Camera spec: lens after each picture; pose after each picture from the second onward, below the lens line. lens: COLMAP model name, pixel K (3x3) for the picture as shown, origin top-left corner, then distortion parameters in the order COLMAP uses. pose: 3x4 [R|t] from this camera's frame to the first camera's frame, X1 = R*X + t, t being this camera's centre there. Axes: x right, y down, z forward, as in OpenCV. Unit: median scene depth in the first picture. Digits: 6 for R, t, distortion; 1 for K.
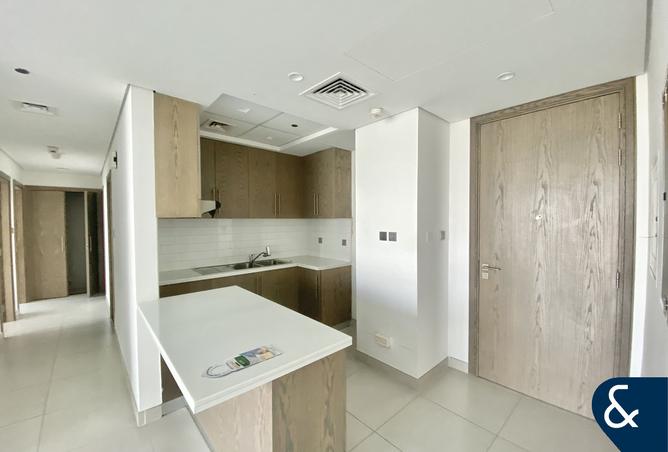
lens RADIAL K [[271.8, 0, 332.9], [0, 271.8, 227.6], [0, 0, 1]] dist [0.000062, -0.000036]
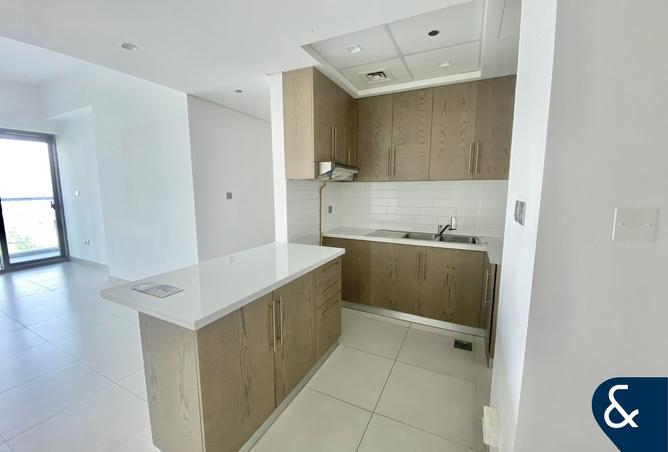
lens RADIAL K [[271.8, 0, 332.9], [0, 271.8, 227.6], [0, 0, 1]] dist [0.000062, -0.000036]
pose [[0.364078, 0.123377, -0.923160, 0.495992], [-0.024125, 0.992104, 0.123077, 0.019677], [0.931056, -0.022539, 0.364180, 0.606242]]
